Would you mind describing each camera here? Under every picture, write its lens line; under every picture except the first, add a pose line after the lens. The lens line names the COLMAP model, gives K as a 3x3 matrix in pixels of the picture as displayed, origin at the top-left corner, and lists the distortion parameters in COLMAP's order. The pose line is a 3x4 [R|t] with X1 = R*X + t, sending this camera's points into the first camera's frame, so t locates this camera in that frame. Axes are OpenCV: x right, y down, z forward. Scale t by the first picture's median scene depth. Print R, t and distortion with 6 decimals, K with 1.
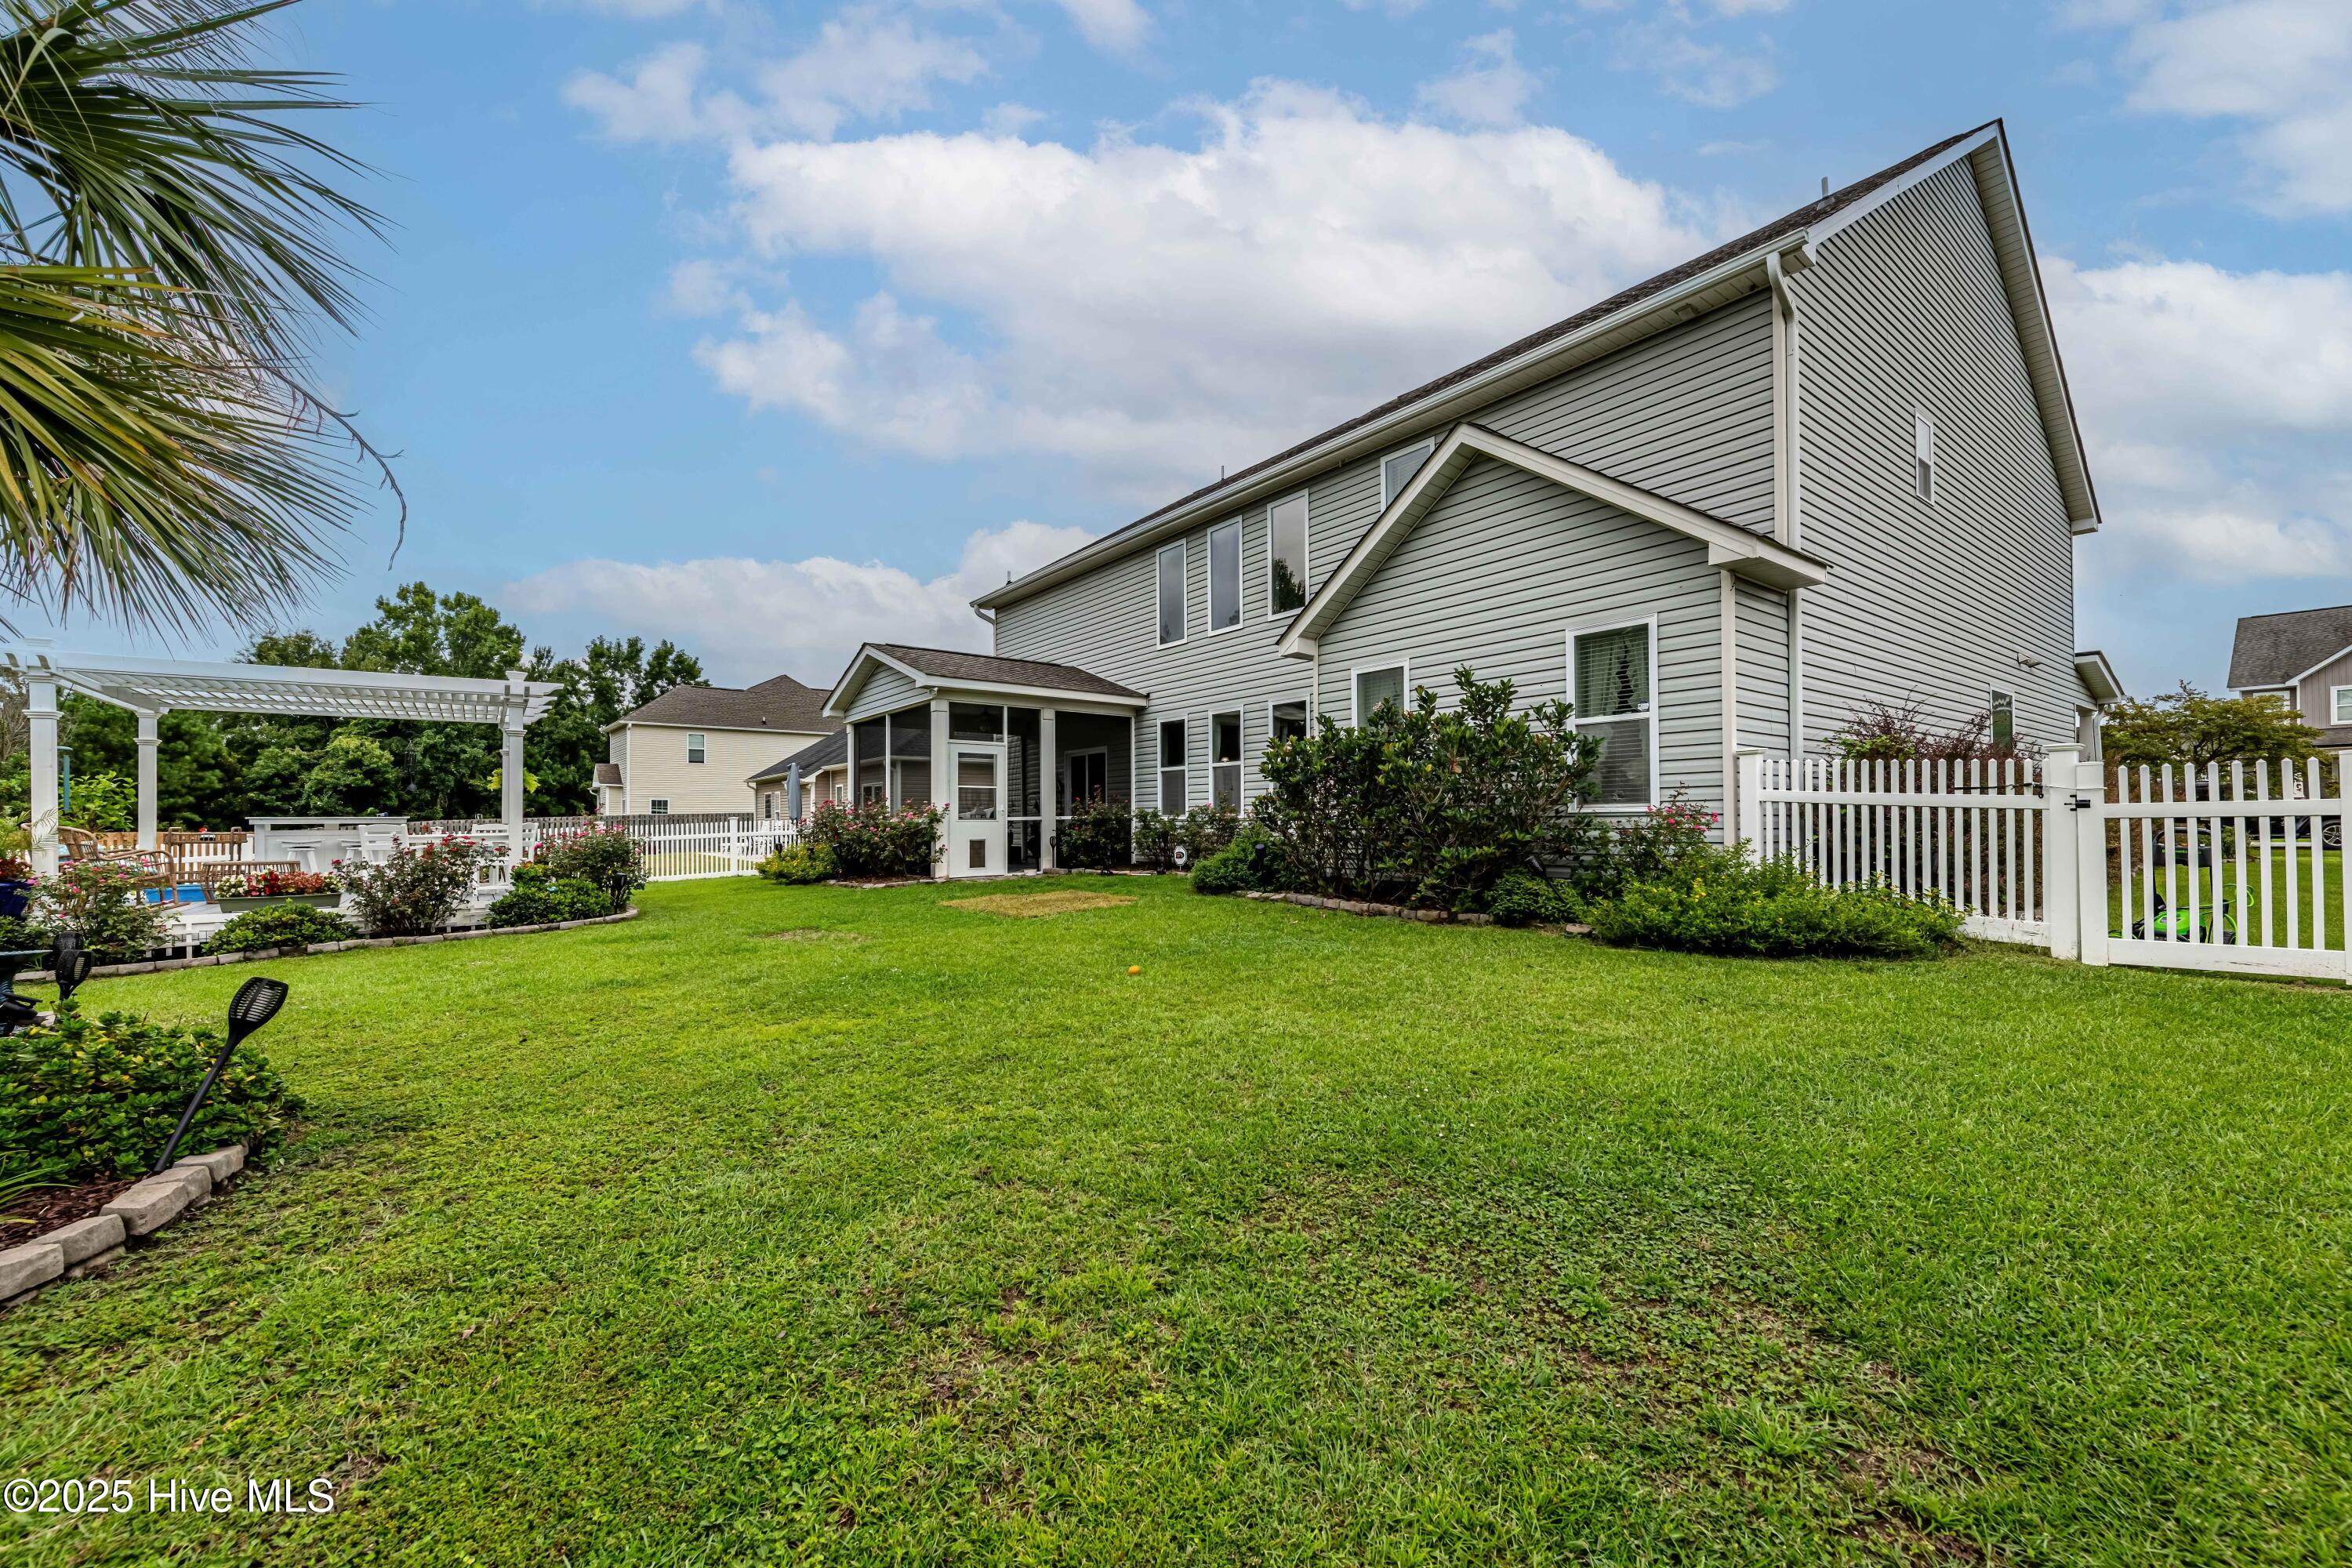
lens RADIAL K [[928.2, 0, 1211.7], [0, 928.2, 811.0], [0, 0, 1]] dist [0.013783, -0.004447]
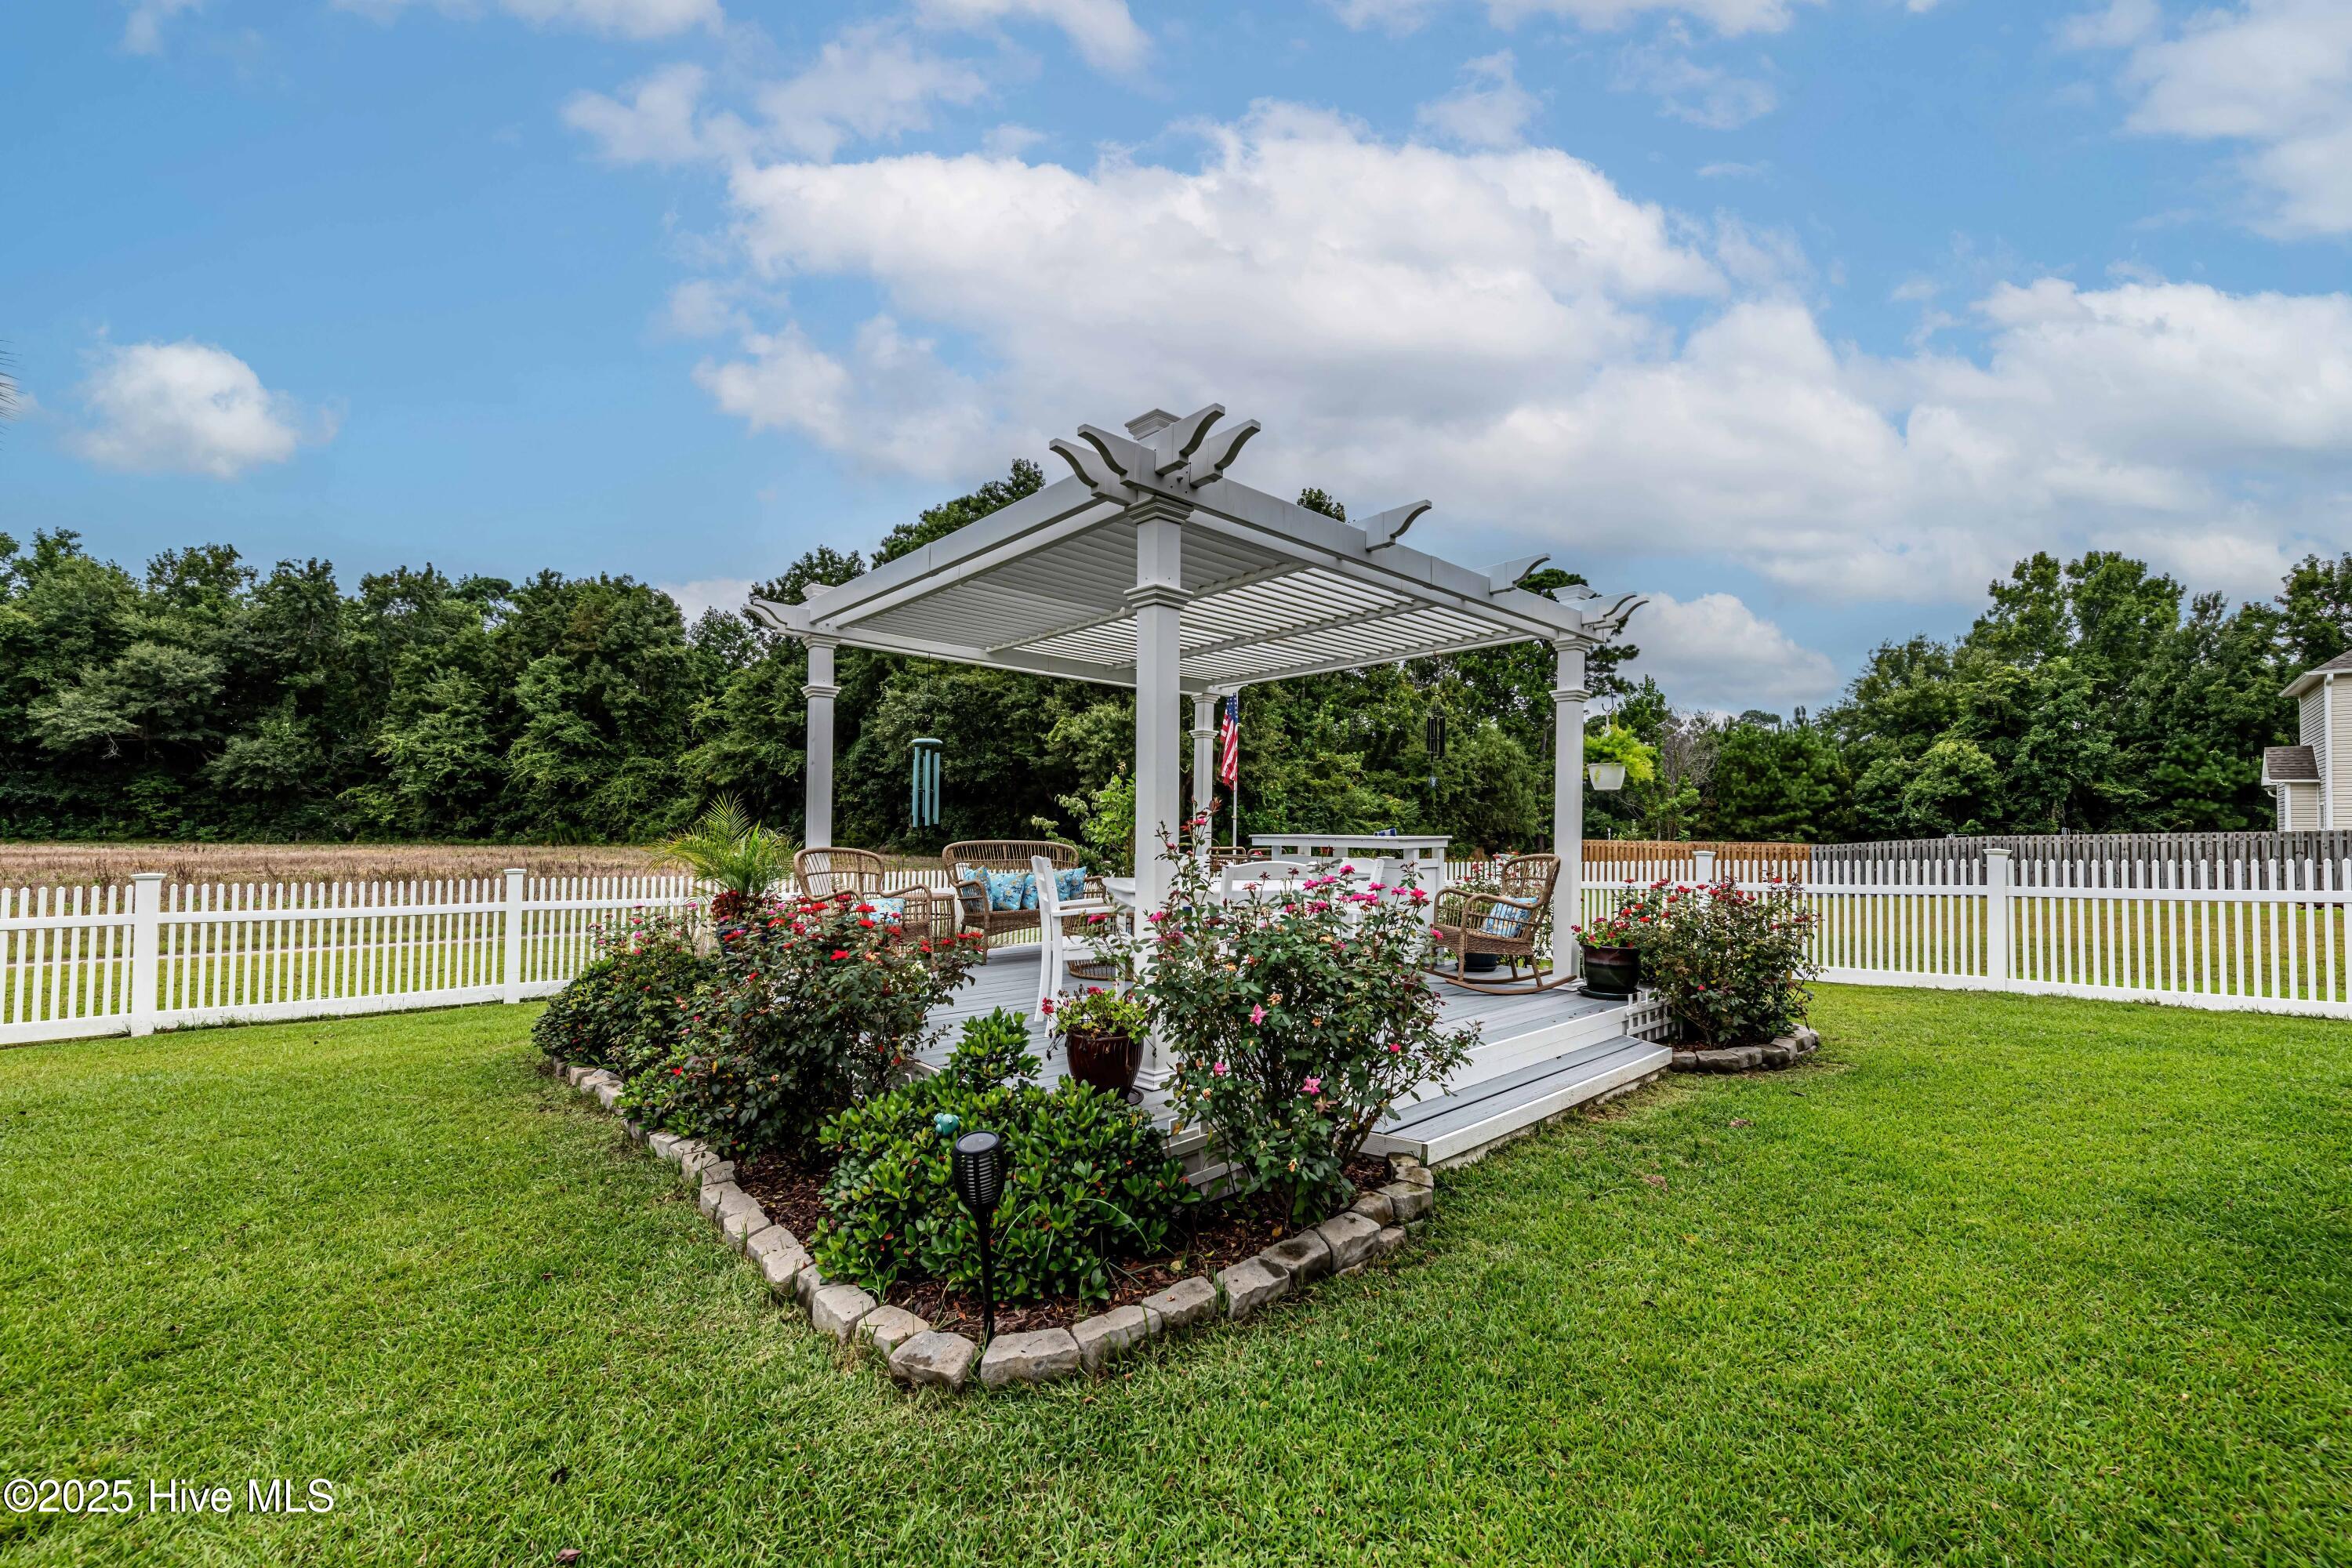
lens RADIAL K [[928.2, 0, 1211.7], [0, 928.2, 811.0], [0, 0, 1]] dist [0.013783, -0.004447]
pose [[0.088797, -0.012164, -0.995975, -0.437956], [-0.001087, 0.999924, -0.012309, -0.001863], [0.996049, 0.002176, 0.088777, 1.065953]]
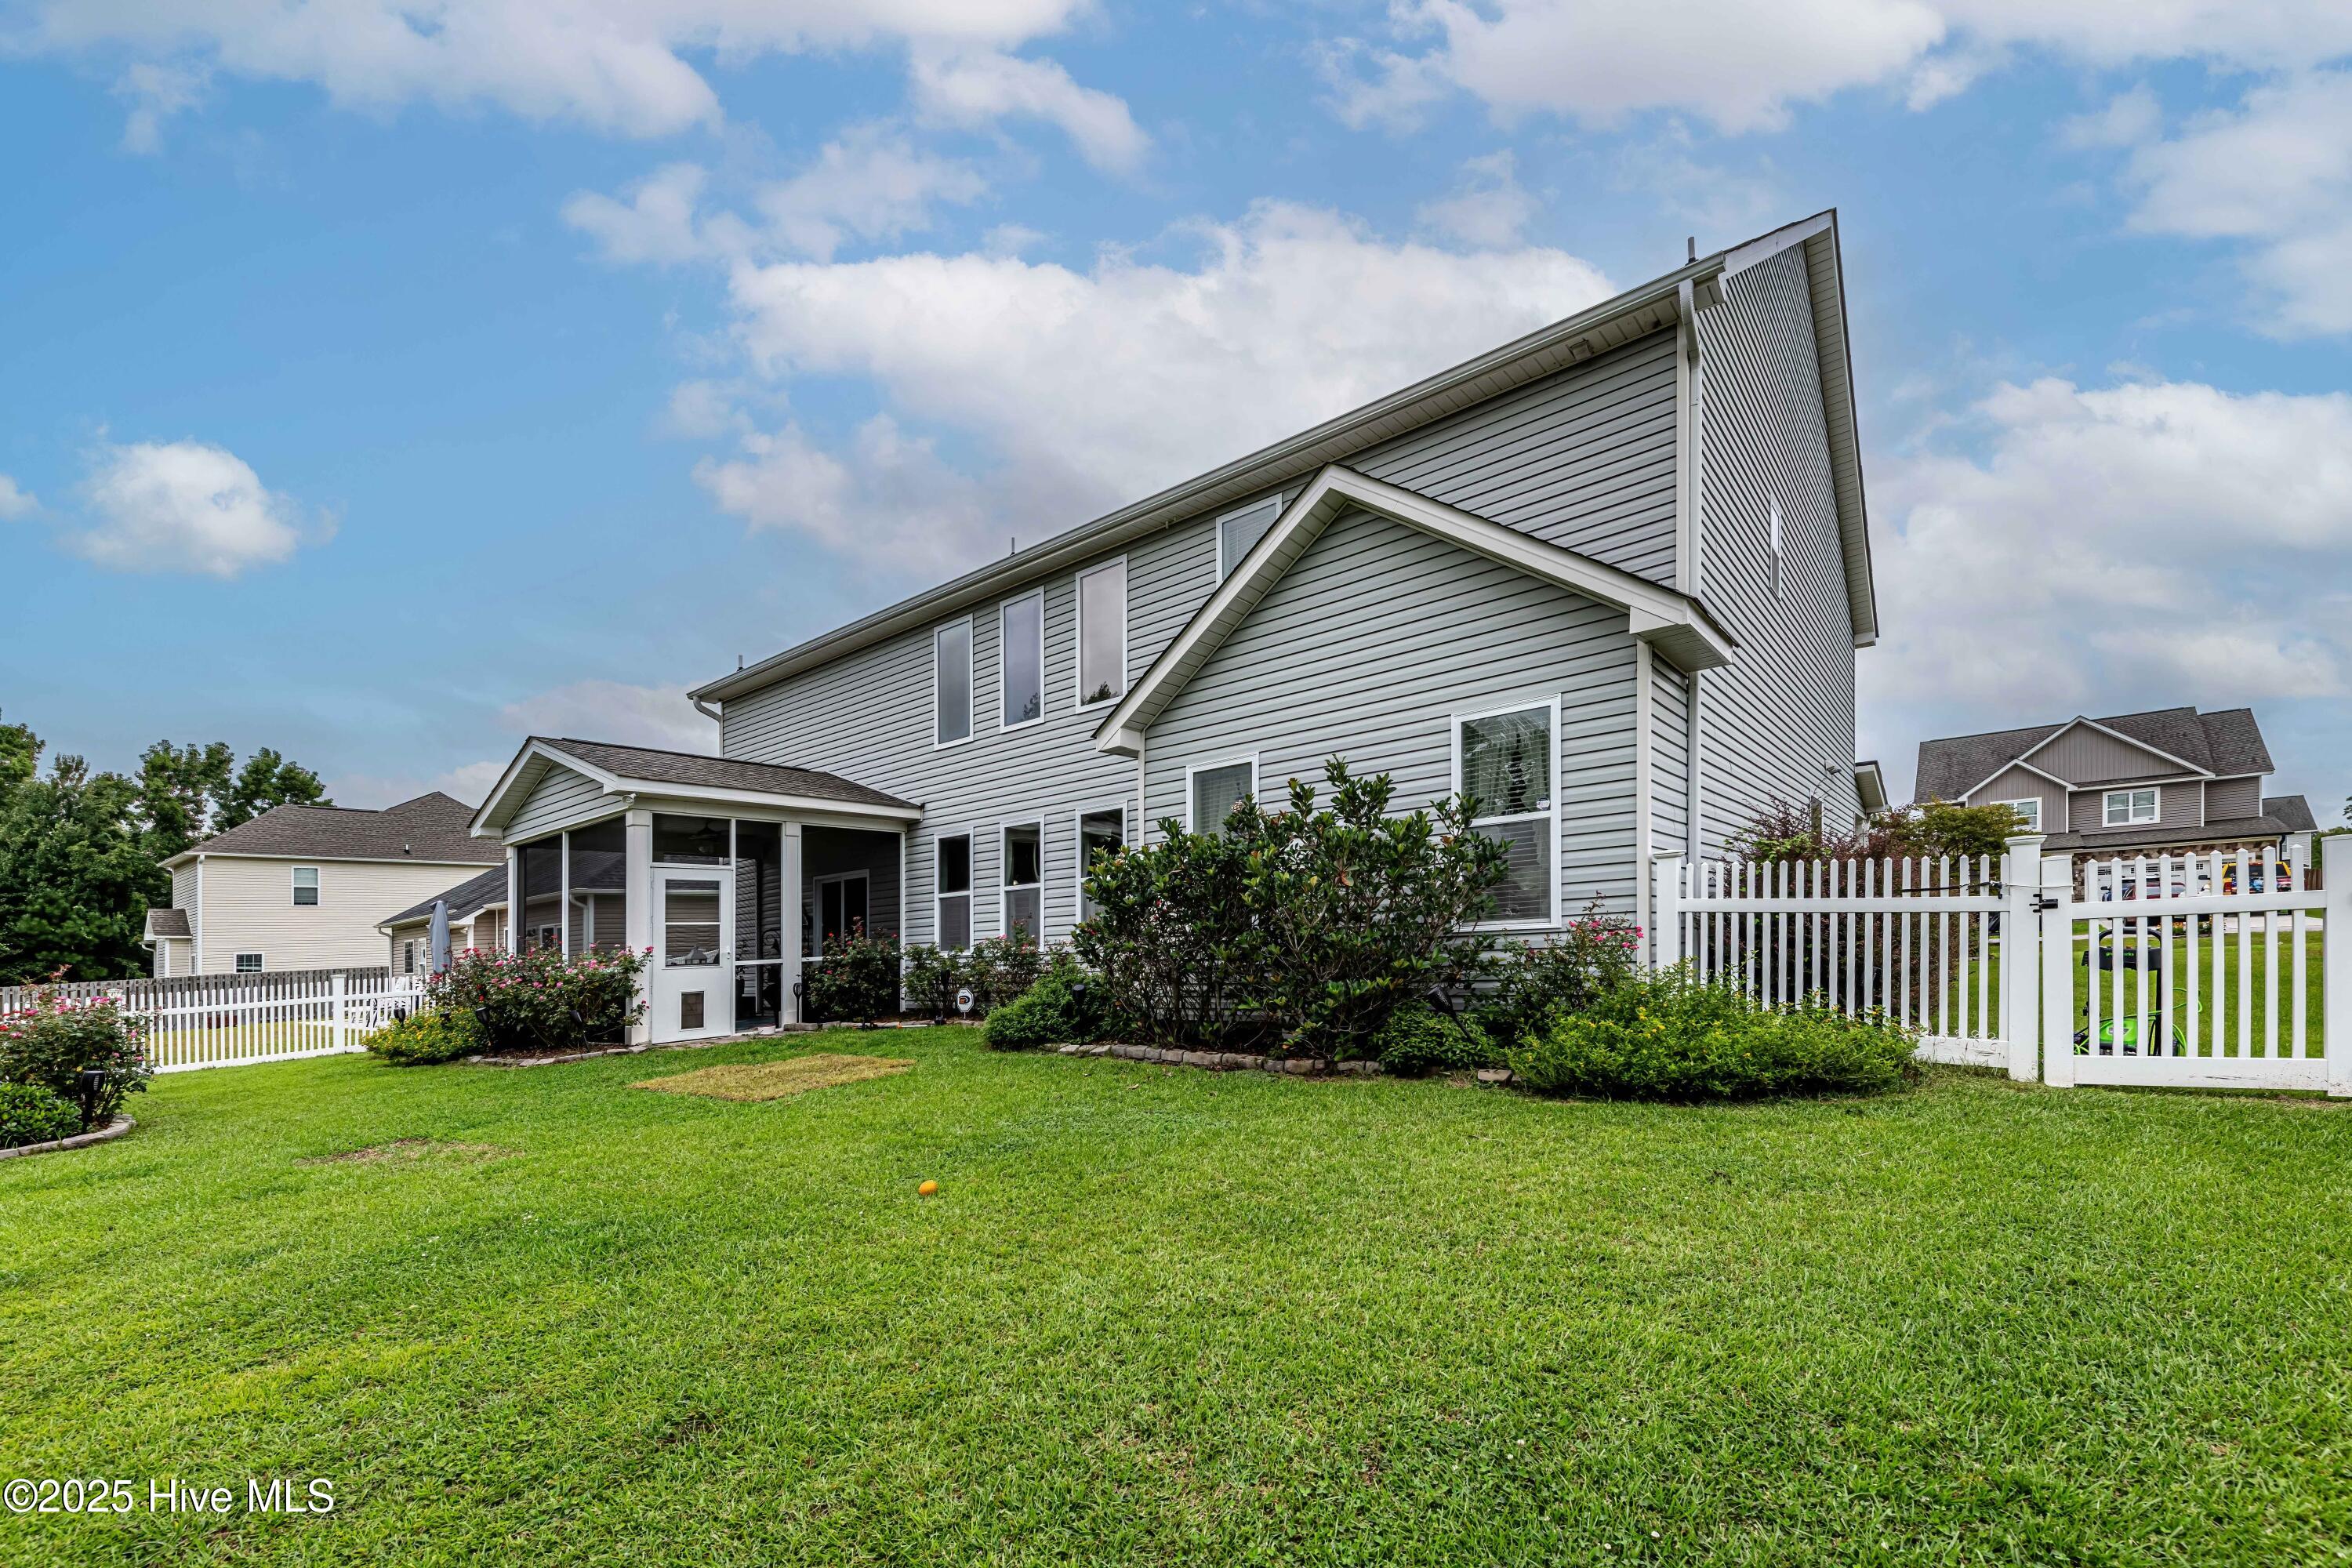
lens RADIAL K [[979.2, 0, 1215.3], [0, 979.2, 850.7], [0, 0, 1]] dist [0.015230, -0.006676]
pose [[0.972732, -0.012530, 0.231591, -0.018370], [0.033357, 0.995716, -0.086234, -0.001404], [-0.229519, 0.091607, 0.968984, 0.103835]]
